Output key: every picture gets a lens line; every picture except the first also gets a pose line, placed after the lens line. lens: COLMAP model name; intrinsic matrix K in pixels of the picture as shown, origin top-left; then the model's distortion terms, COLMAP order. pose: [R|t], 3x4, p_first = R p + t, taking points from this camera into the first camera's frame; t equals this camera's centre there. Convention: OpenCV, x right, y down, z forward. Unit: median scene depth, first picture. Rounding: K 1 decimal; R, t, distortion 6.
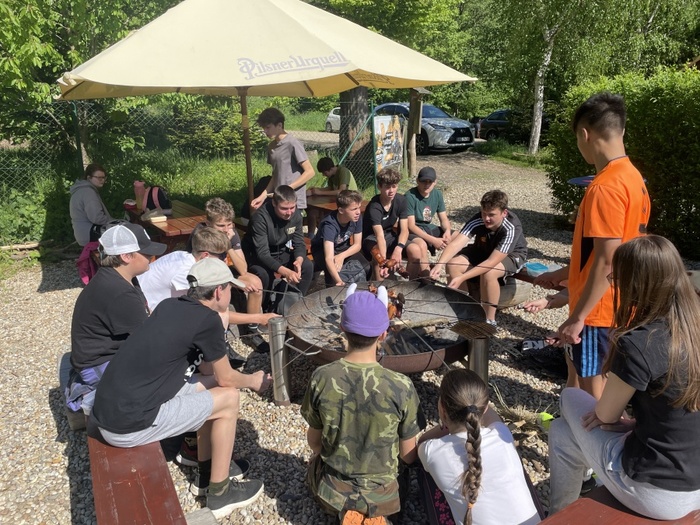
lens RADIAL K [[497.0, 0, 339.1], [0, 497.0, 262.1], [0, 0, 1]] dist [0.063995, -0.089137]
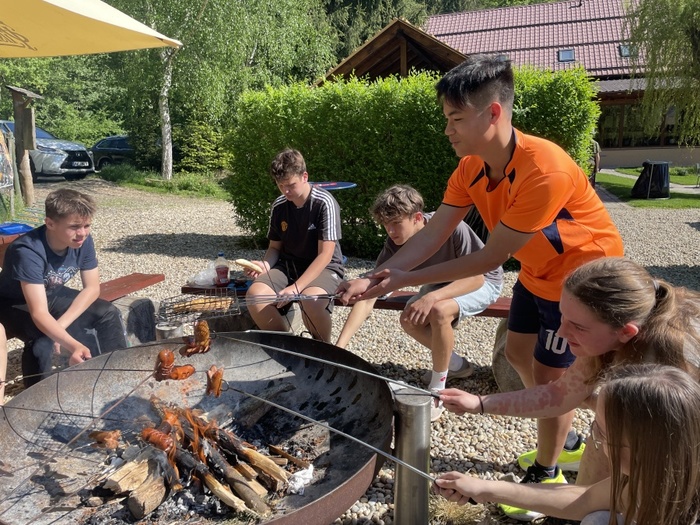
lens RADIAL K [[521.8, 0, 350.0], [0, 521.8, 262.5], [0, 0, 1]] dist [0.077208, -0.105373]
pose [[0.748210, -0.114118, 0.653574, -0.027694], [0.158829, 0.987261, -0.009446, -0.002057], [-0.644170, 0.110874, 0.756804, 0.098615]]
